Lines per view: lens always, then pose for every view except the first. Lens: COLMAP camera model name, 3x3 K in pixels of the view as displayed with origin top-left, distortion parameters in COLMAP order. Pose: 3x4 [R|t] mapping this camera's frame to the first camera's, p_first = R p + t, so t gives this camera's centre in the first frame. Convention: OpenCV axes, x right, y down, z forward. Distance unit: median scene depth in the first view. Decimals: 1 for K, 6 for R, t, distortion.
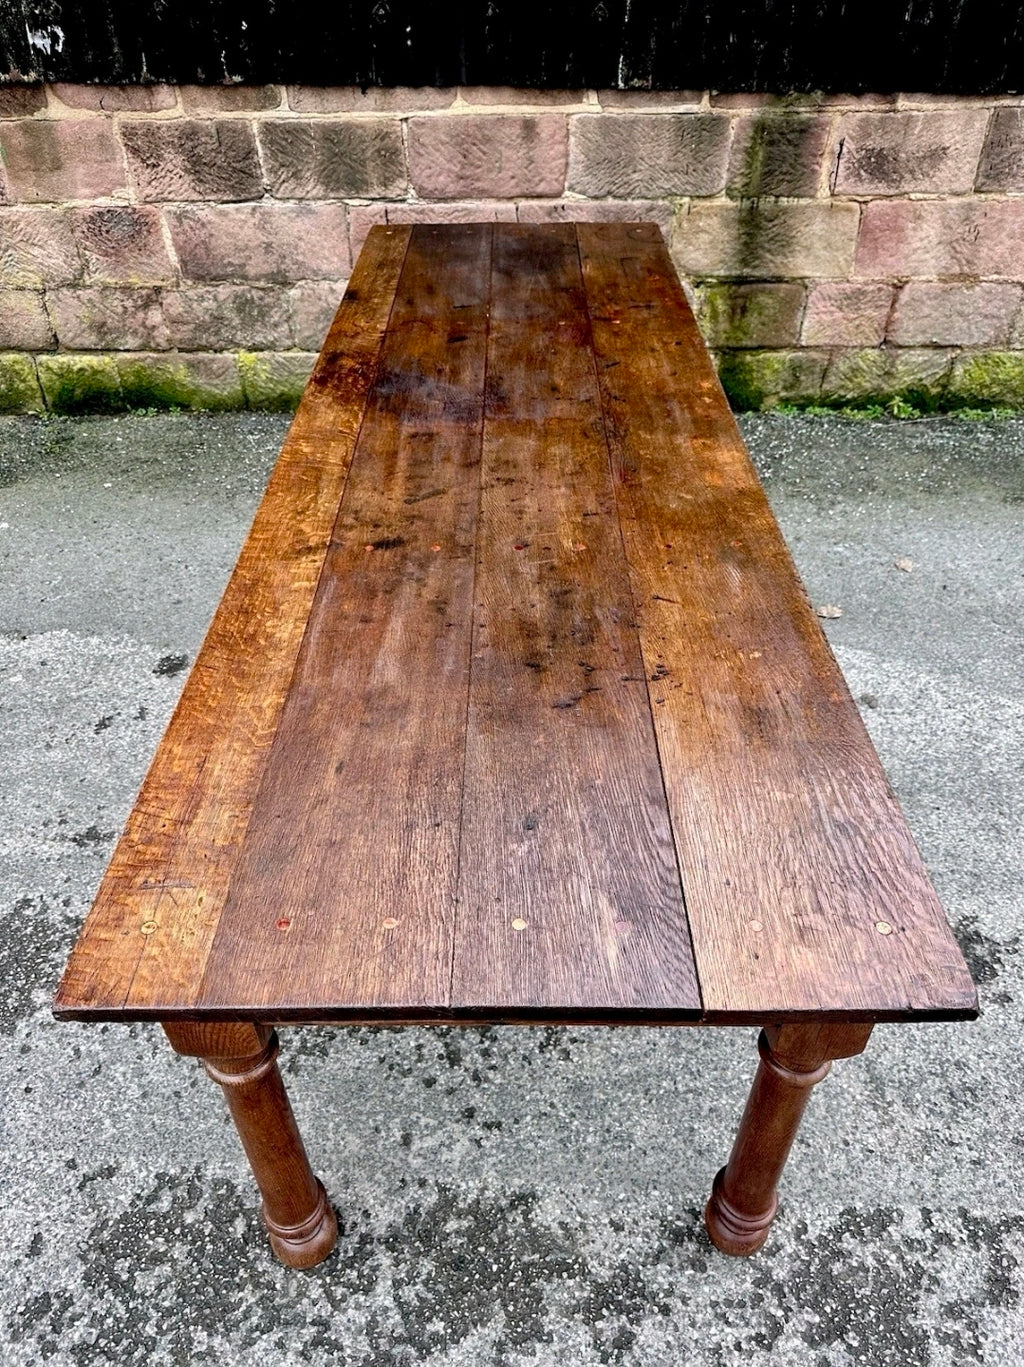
lens RADIAL K [[958.9, 0, 510.4], [0, 958.9, 680.5], [0, 0, 1]] dist [0.002990, -0.008227]
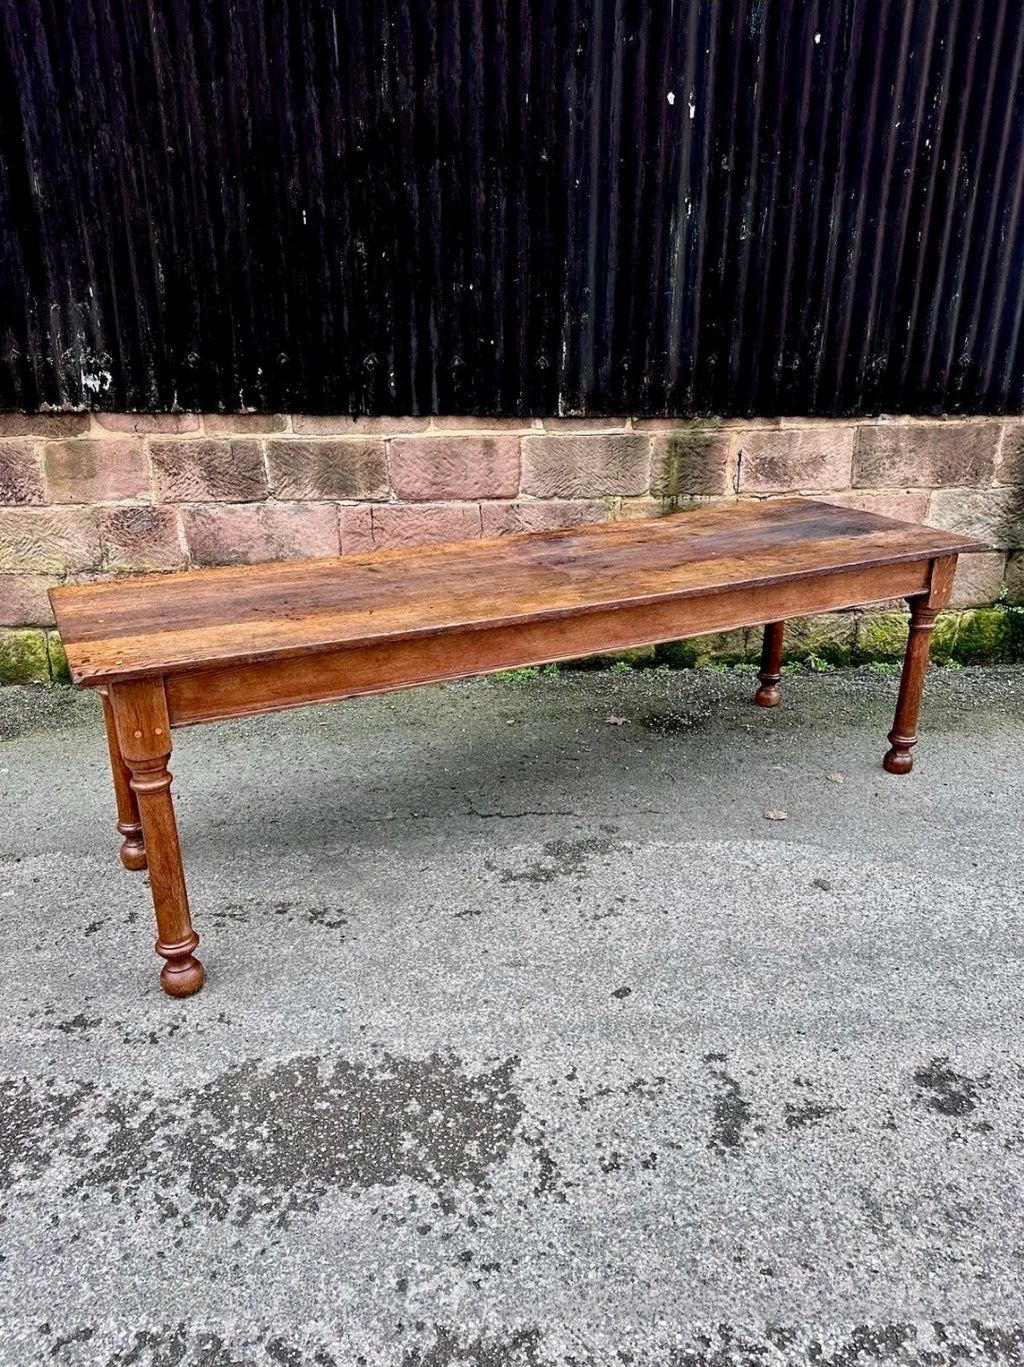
lens RADIAL K [[951.1, 0, 513.6], [0, 951.1, 686.8], [0, 0, 1]] dist [0.018324, -0.021898]
pose [[0.998465, -0.018952, 0.052034, -0.018253], [0.034871, 0.945110, -0.324886, 0.117375], [-0.043020, 0.326202, 0.944321, -0.055043]]
